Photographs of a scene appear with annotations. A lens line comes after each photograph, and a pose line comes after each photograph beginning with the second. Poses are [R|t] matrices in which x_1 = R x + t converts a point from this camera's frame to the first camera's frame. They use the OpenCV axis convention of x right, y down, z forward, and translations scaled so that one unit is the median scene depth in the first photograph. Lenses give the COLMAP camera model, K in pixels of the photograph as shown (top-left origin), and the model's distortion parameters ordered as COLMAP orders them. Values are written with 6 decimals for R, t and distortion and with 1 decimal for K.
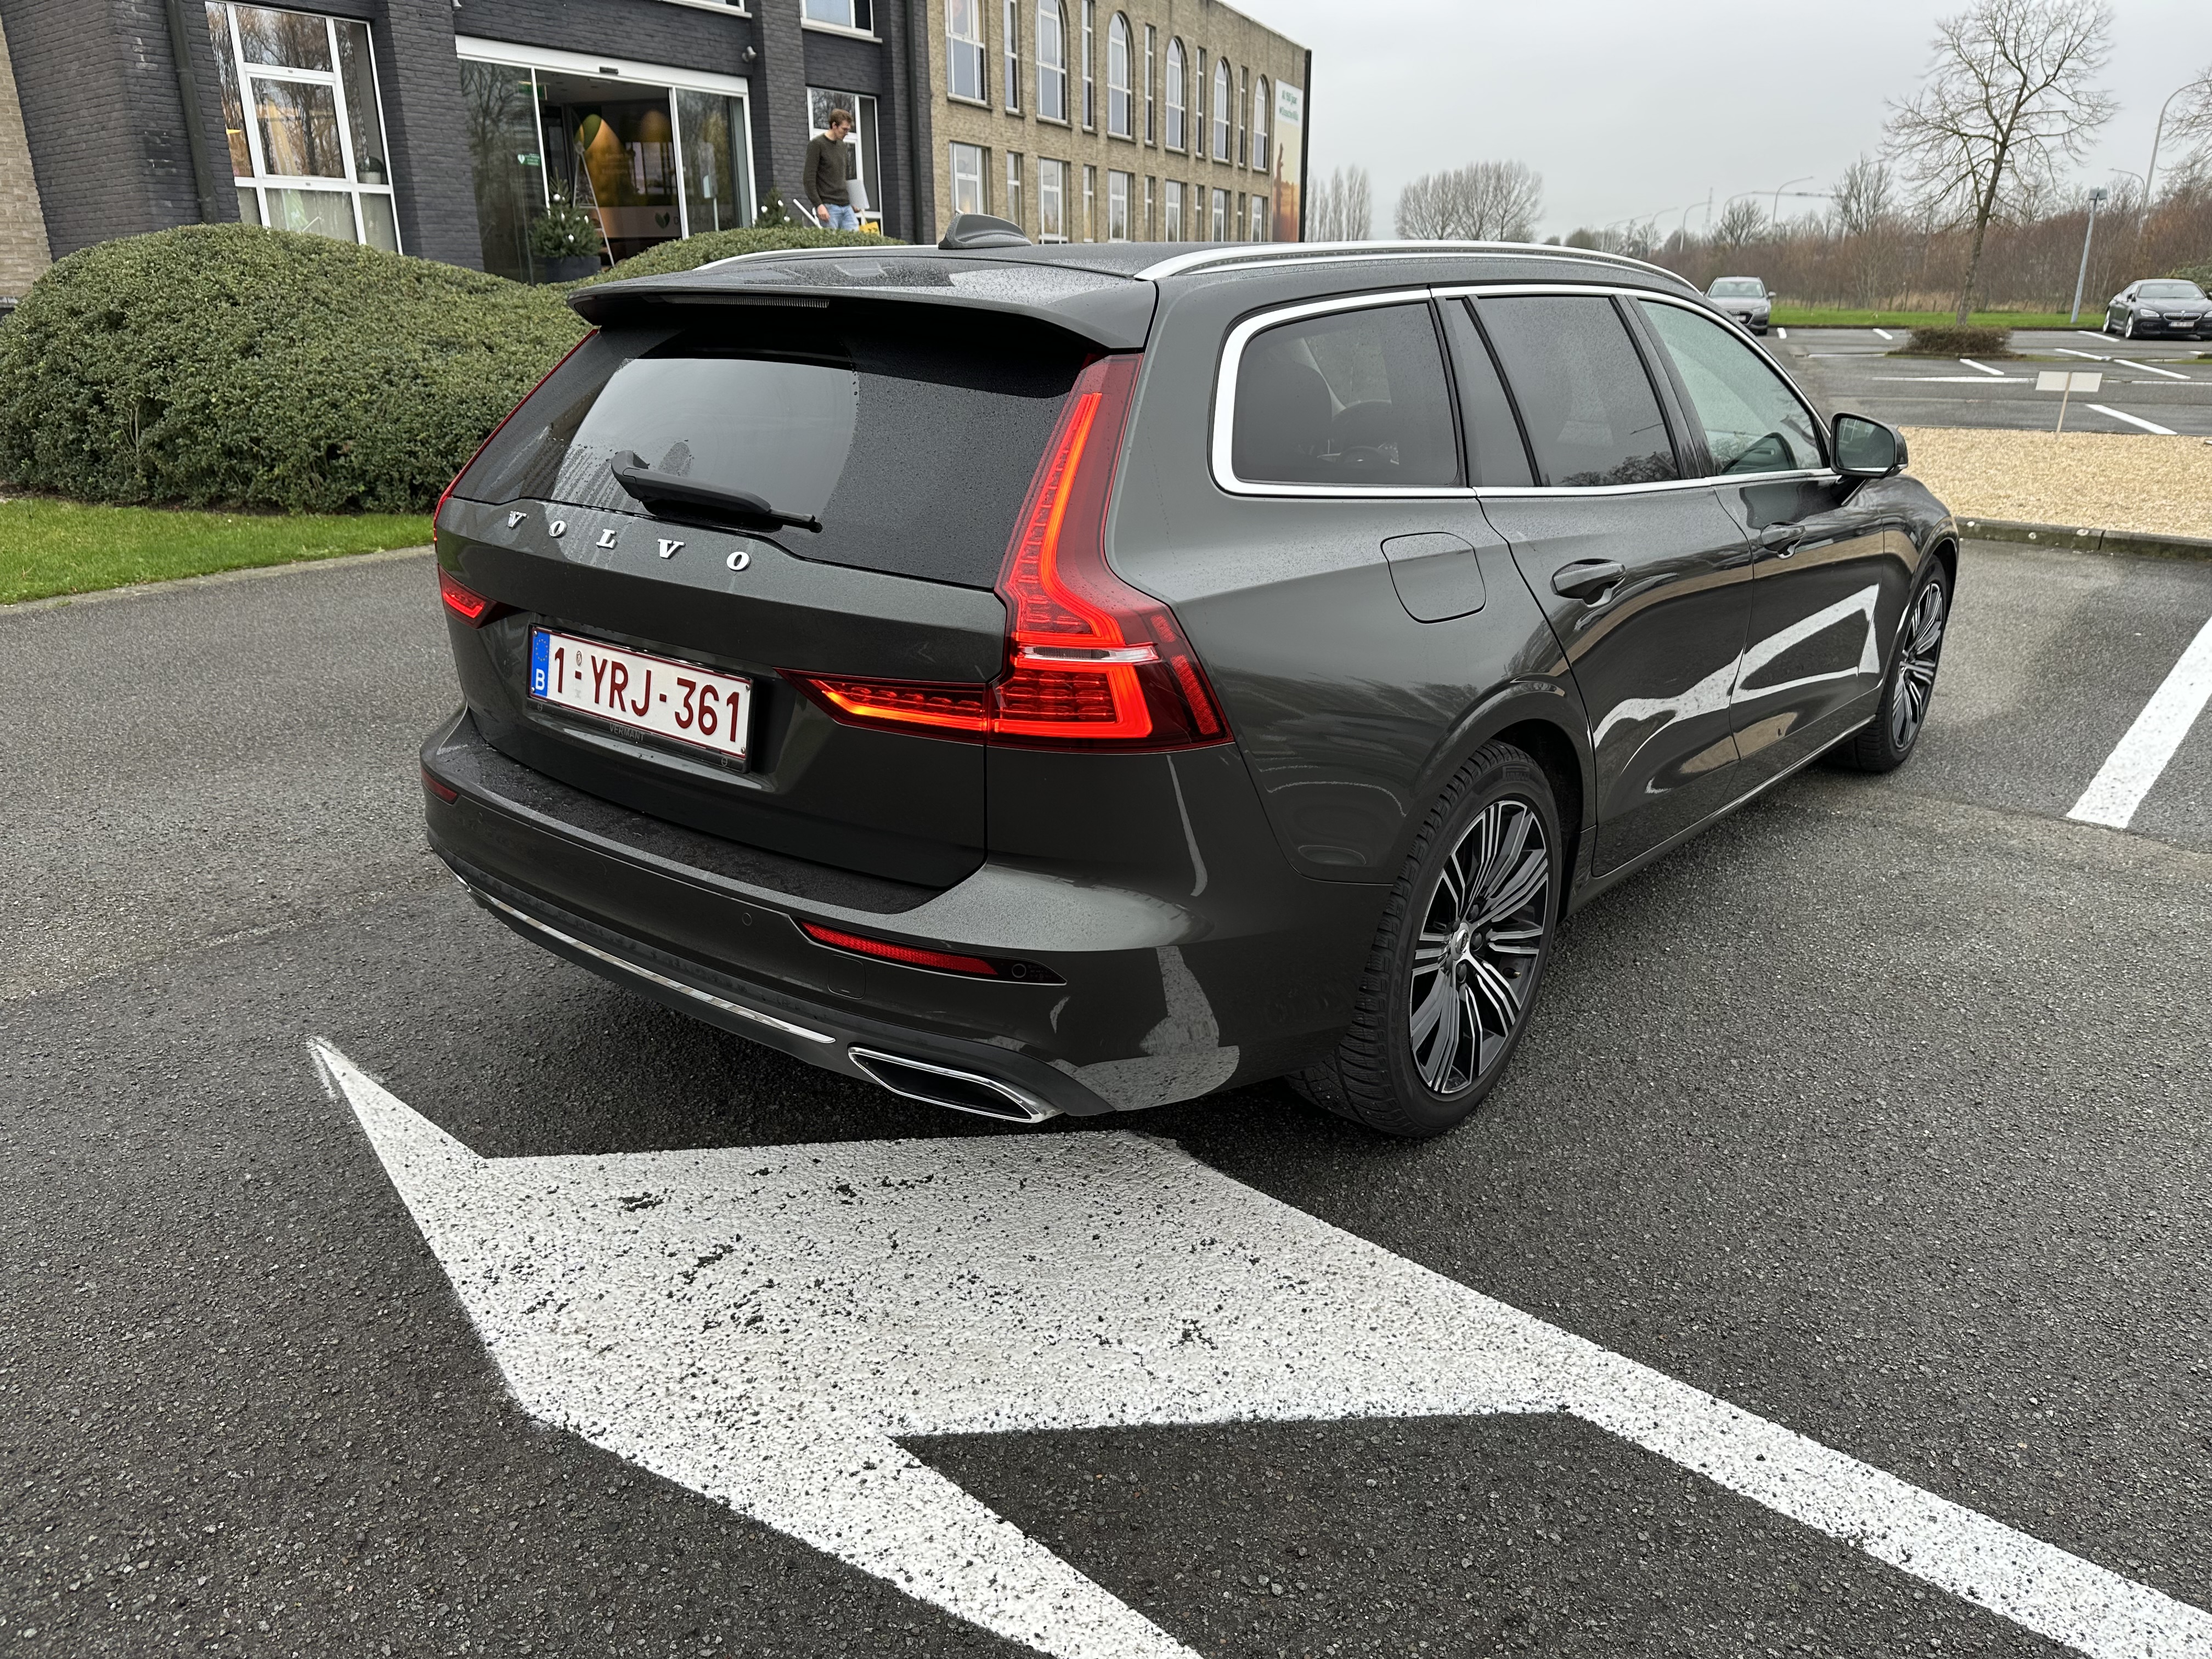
lens RADIAL K [[1543.3, 0, 1098.7], [0, 1543.3, 832.9], [0, 0, 1]] dist [0.014937, -0.006917]
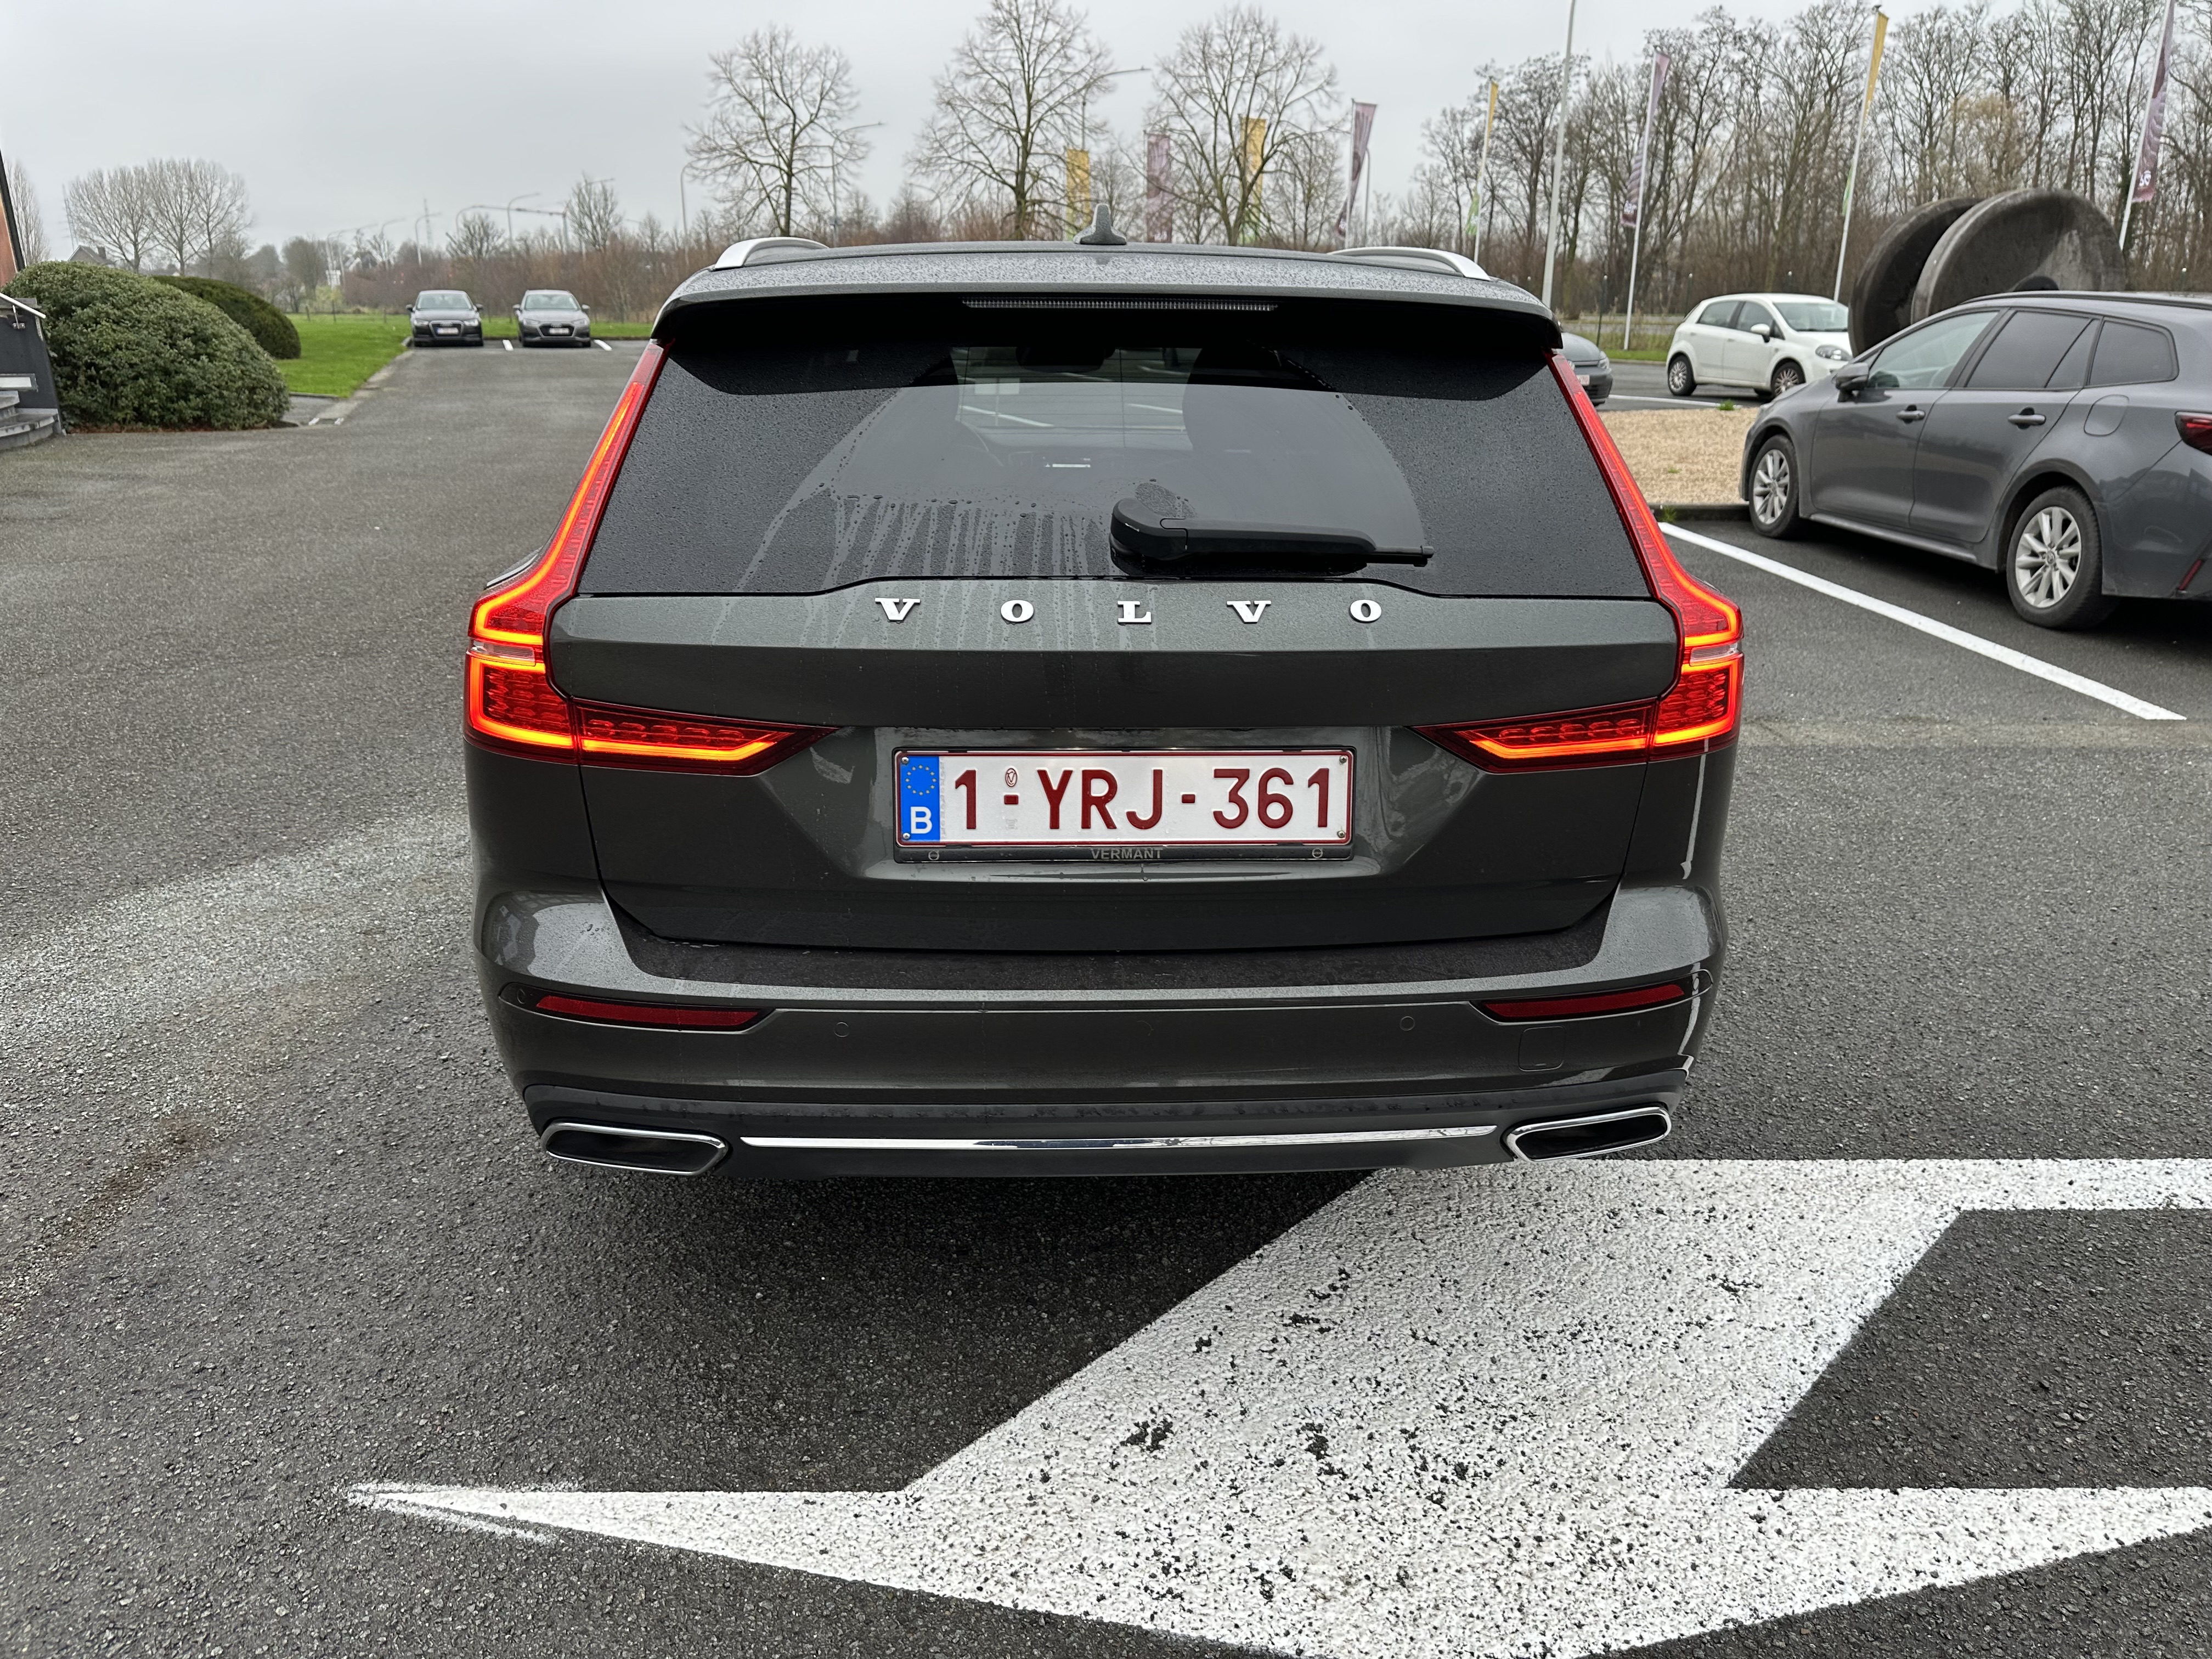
lens RADIAL K [[1563.2, 0, 1114.3], [0, 1563.2, 842.6], [0, 0, 1]] dist [0.009717, -0.009430]
pose [[0.745884, -0.217610, 0.629526, -0.807143], [0.221088, 0.972428, 0.074188, -0.131040], [-0.628313, 0.083845, 0.773430, 0.391230]]
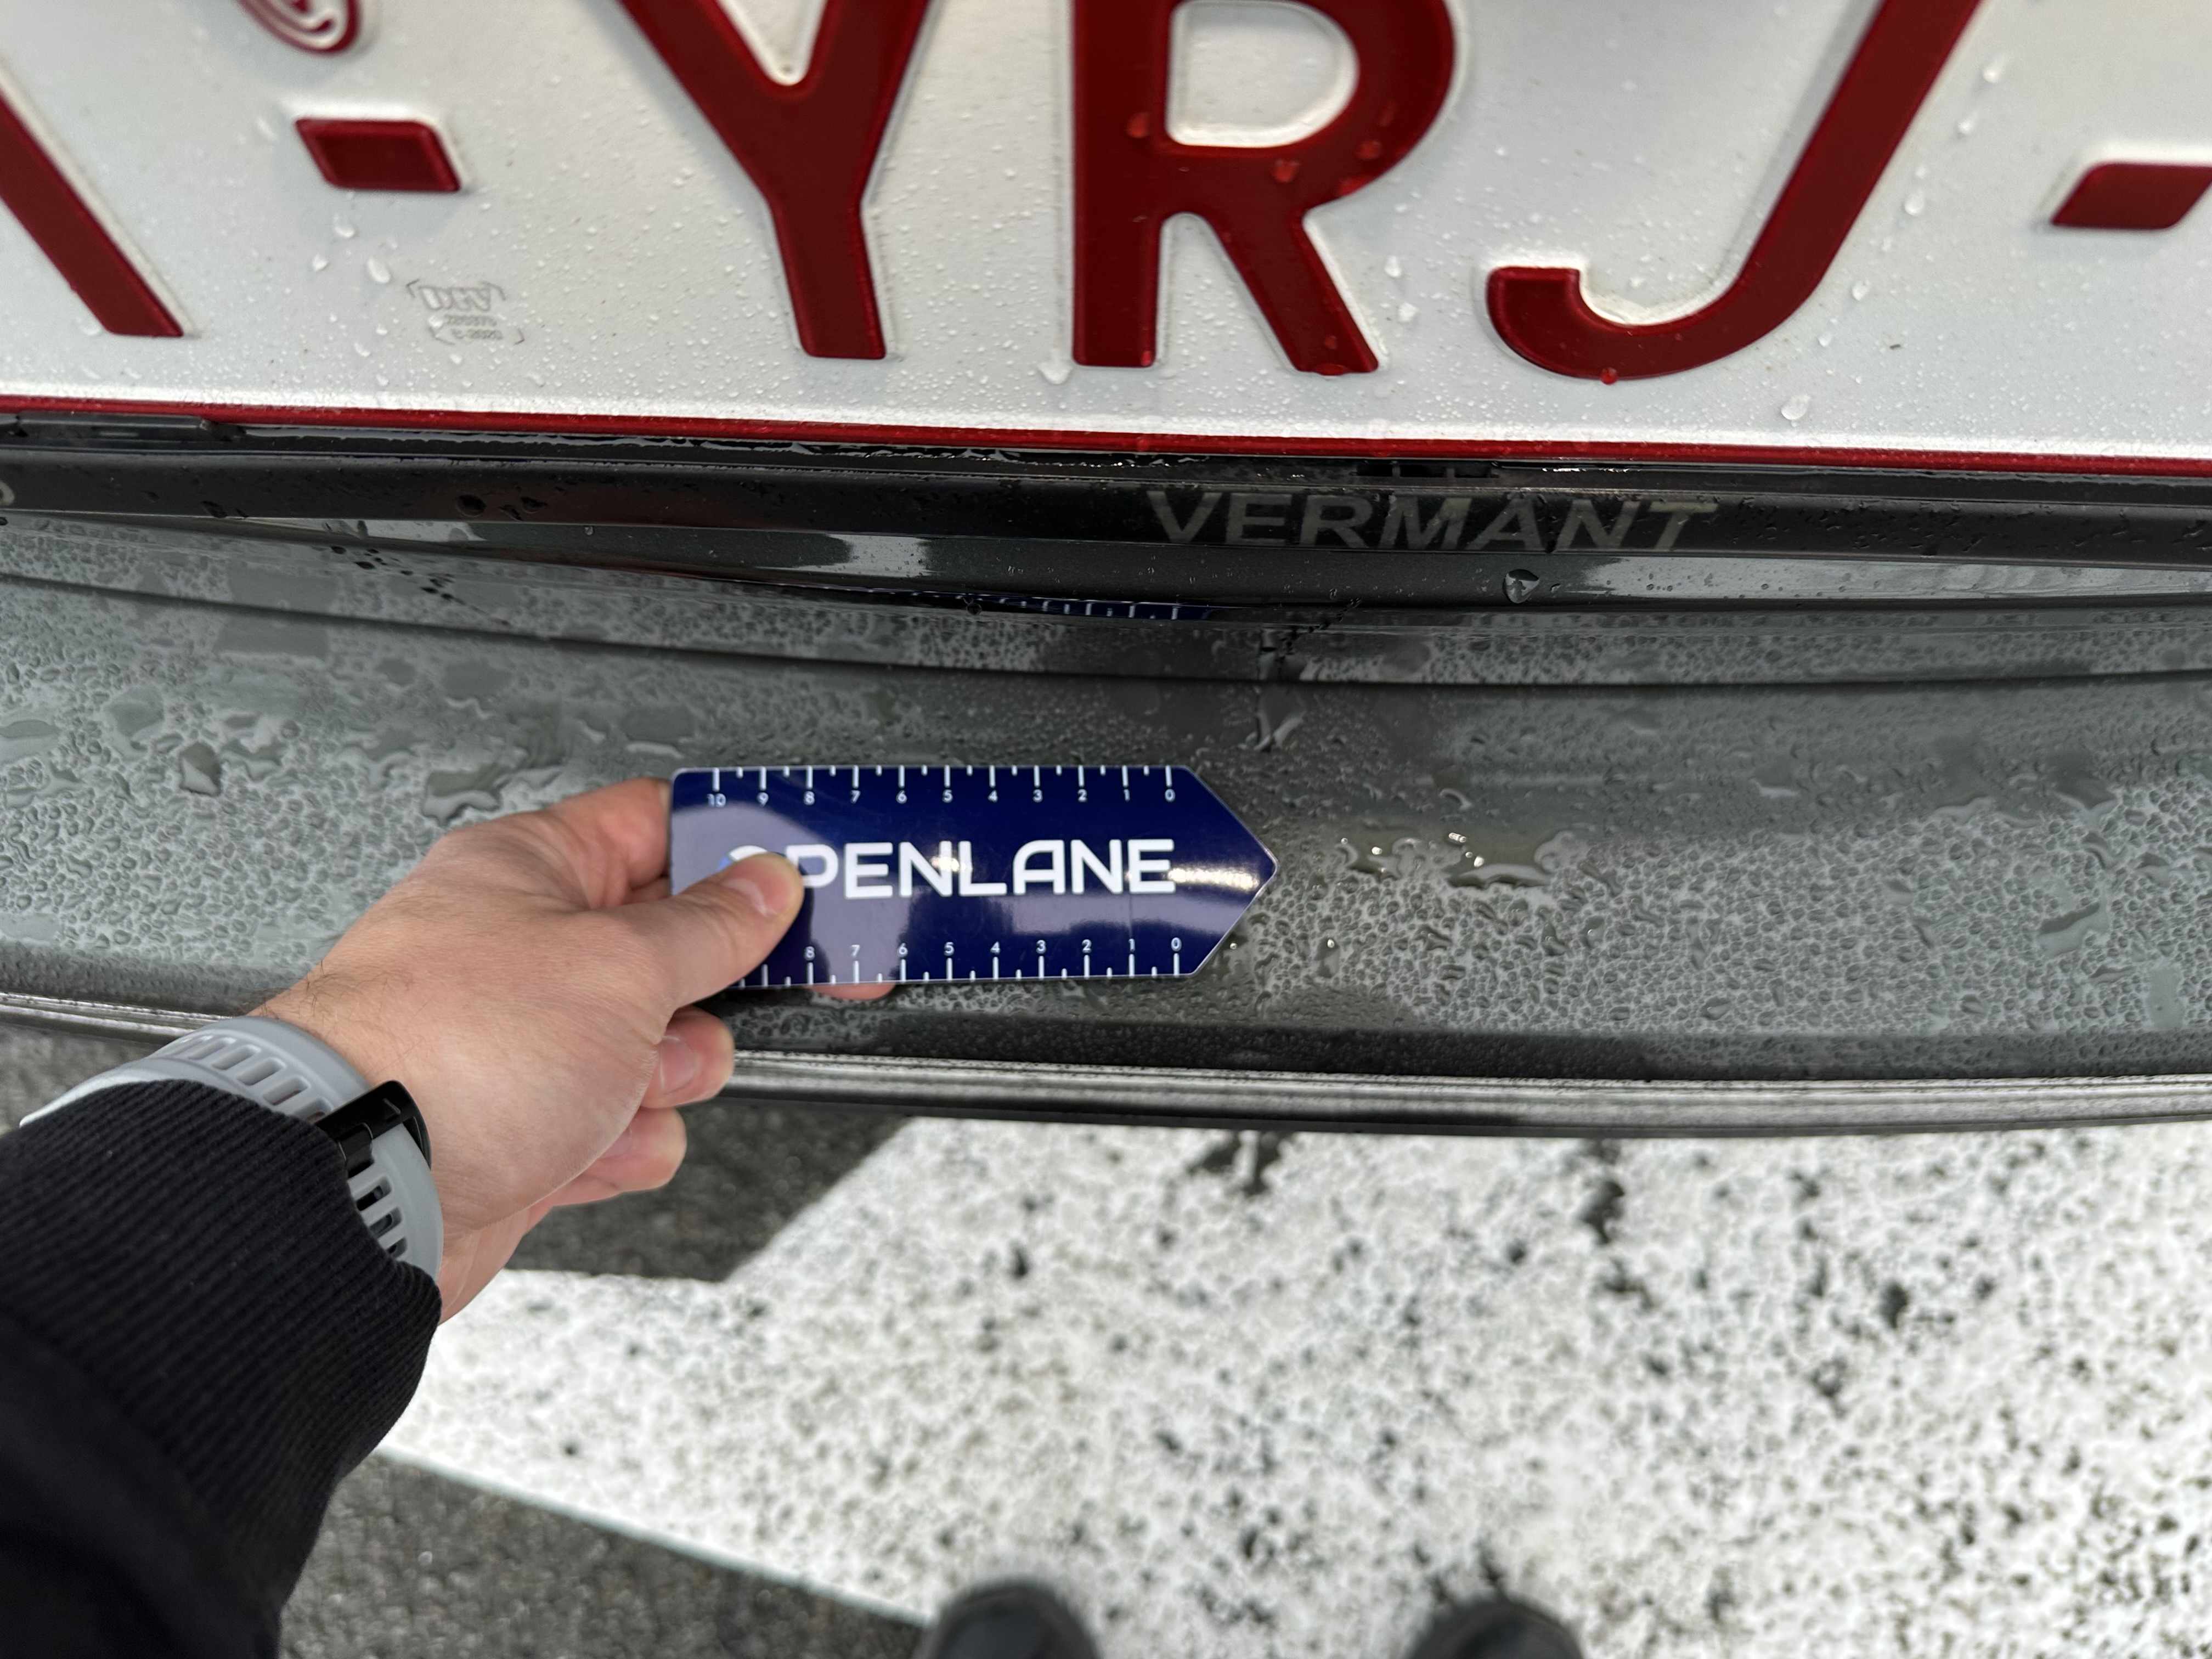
lens RADIAL K [[1616.4, 0, 1111.2], [0, 1616.4, 794.3], [0, 0, 1]] dist [-0.035359, 0.005331]
pose [[0.797252, -0.590473, 0.125420, -0.345762], [0.213675, 0.470367, 0.856211, -0.151498], [-0.564564, -0.655817, 0.501170, 0.946935]]
